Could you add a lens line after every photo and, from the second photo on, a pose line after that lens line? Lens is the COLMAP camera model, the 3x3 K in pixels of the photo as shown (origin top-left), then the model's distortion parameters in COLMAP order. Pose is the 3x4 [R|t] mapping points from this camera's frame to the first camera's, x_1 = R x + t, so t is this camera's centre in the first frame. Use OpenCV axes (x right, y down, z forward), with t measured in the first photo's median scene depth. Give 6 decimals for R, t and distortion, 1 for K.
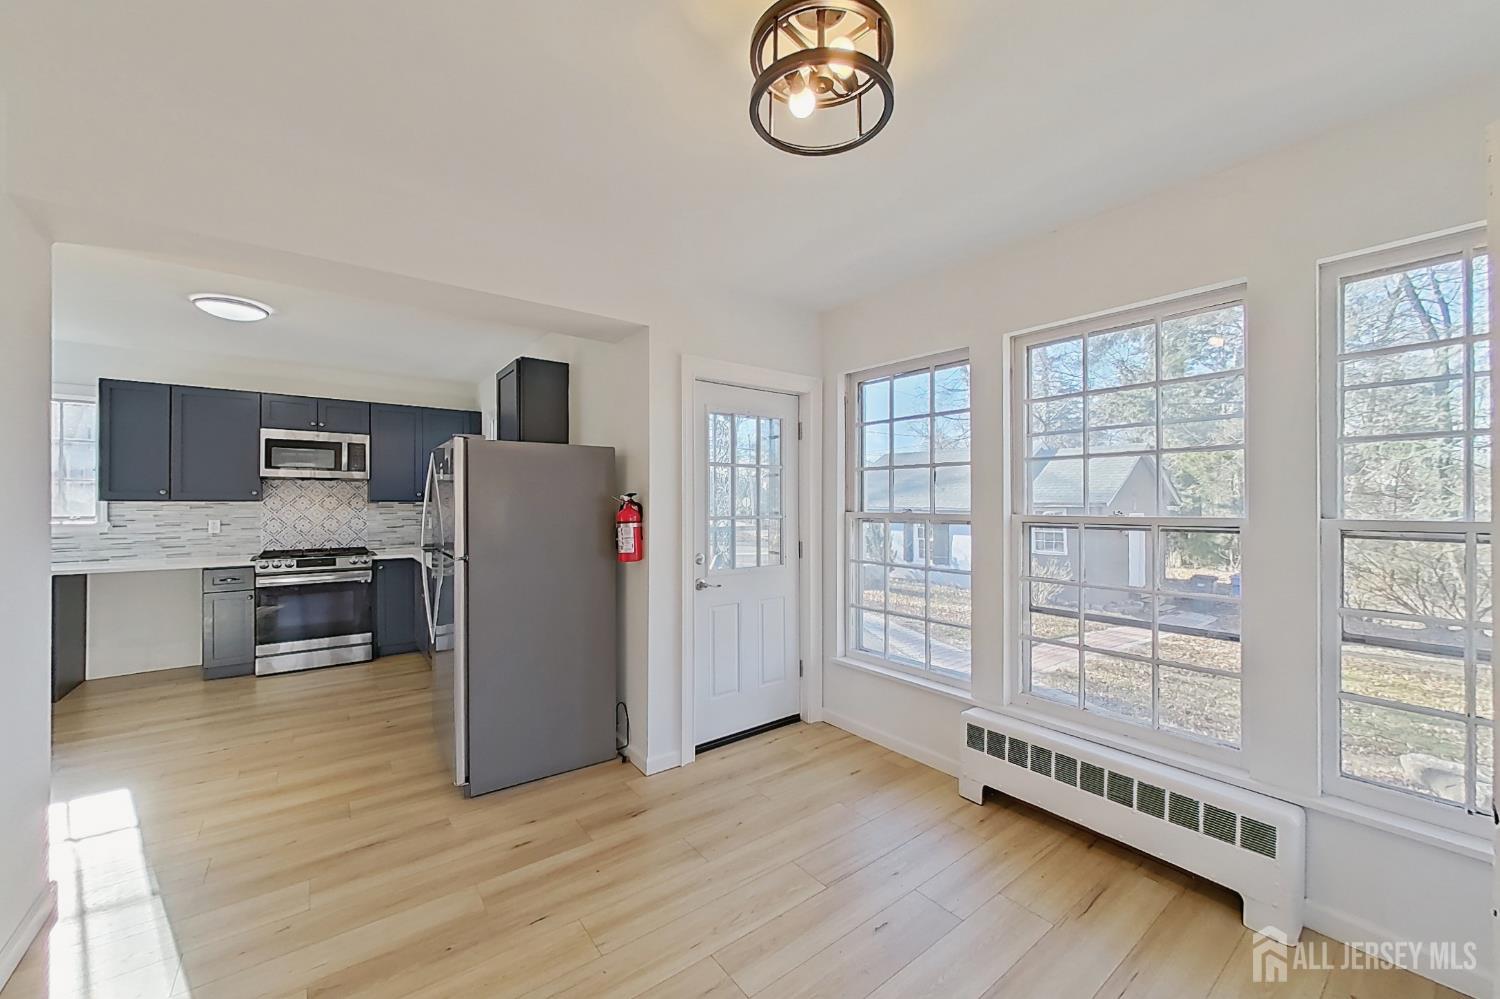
lens RADIAL K [[571.4, 0, 764.0], [0, 571.4, 504.8], [0, 0, 1]] dist [-0.003273, 0.000323]
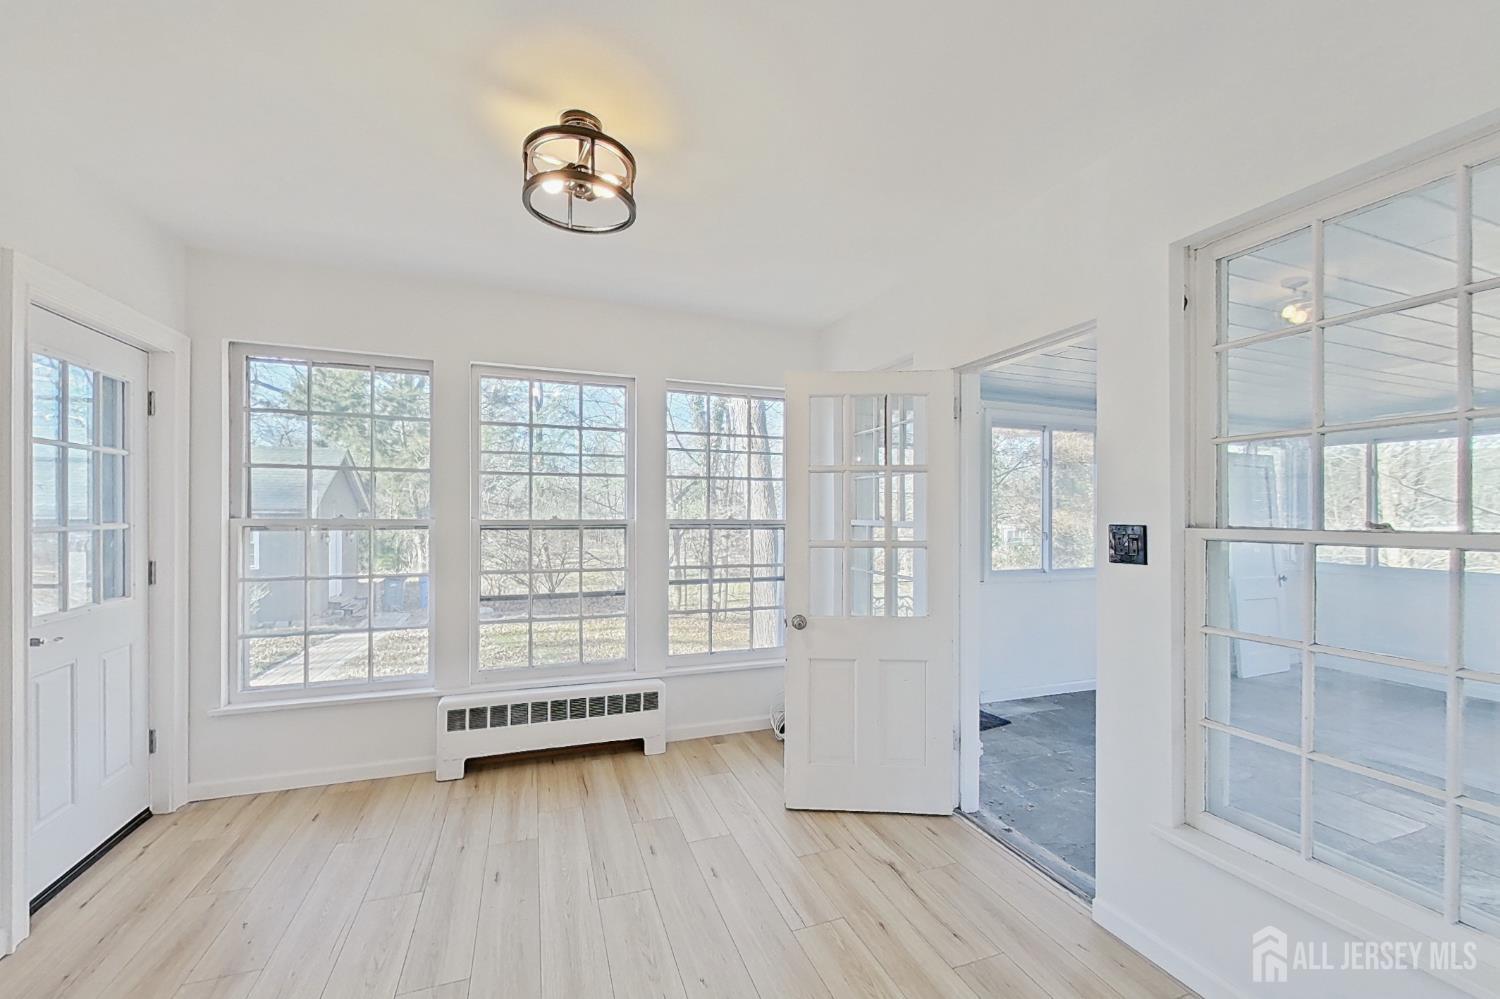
lens RADIAL K [[603.3, 0, 752.1], [0, 603.3, 511.0], [0, 0, 1]] dist [-0.000360, -0.000172]
pose [[0.311082, -0.001116, 0.950383, -0.514757], [-0.005349, 0.999981, 0.002925, -0.004523], [-0.950368, -0.005993, 0.311070, 0.085907]]
